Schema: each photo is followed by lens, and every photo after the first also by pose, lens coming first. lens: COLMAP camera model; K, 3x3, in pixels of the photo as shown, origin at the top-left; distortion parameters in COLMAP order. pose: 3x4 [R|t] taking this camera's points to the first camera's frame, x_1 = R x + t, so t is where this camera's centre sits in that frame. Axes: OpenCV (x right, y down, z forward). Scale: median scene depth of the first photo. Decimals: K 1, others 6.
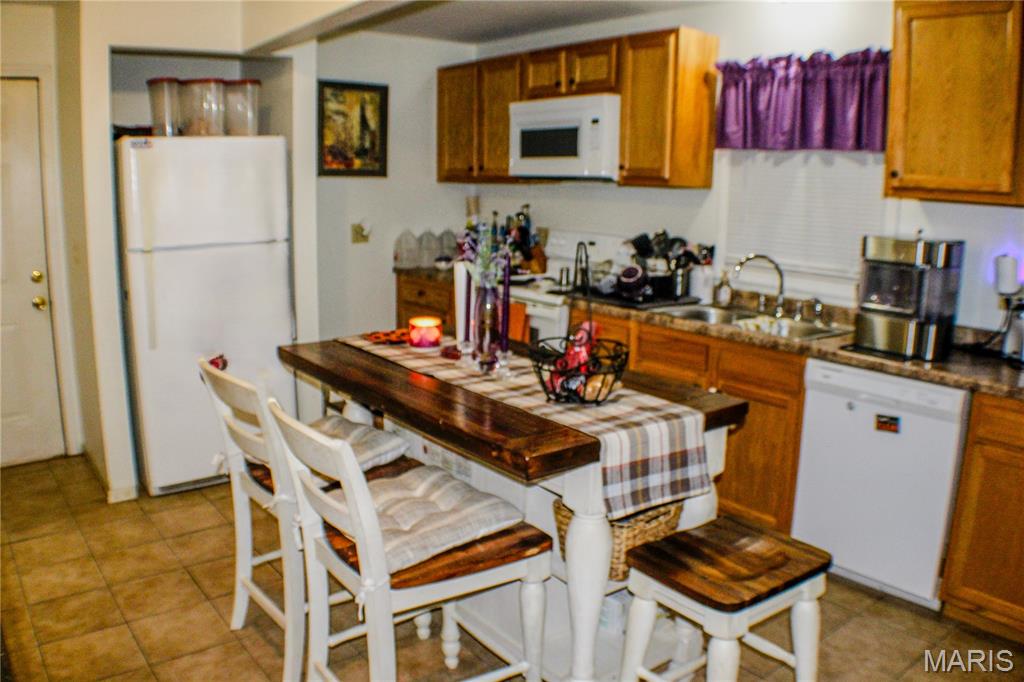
lens RADIAL K [[816.8, 0, 498.5], [0, 816.8, 343.3], [0, 0, 1]] dist [-0.151890, 0.001749]
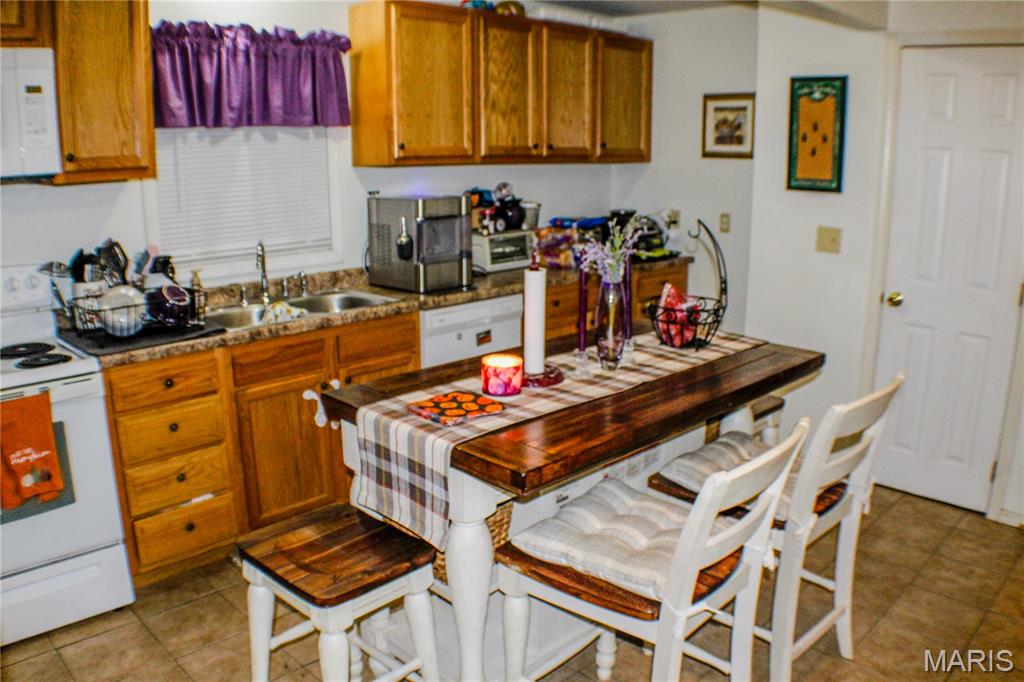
lens RADIAL K [[816.8, 0, 498.5], [0, 816.8, 343.3], [0, 0, 1]] dist [-0.151890, 0.001749]
pose [[-0.115022, -0.247111, 0.962136, -0.648550], [0.212328, 0.940064, 0.266826, -0.195702], [-0.970405, 0.234980, -0.055659, 0.843125]]
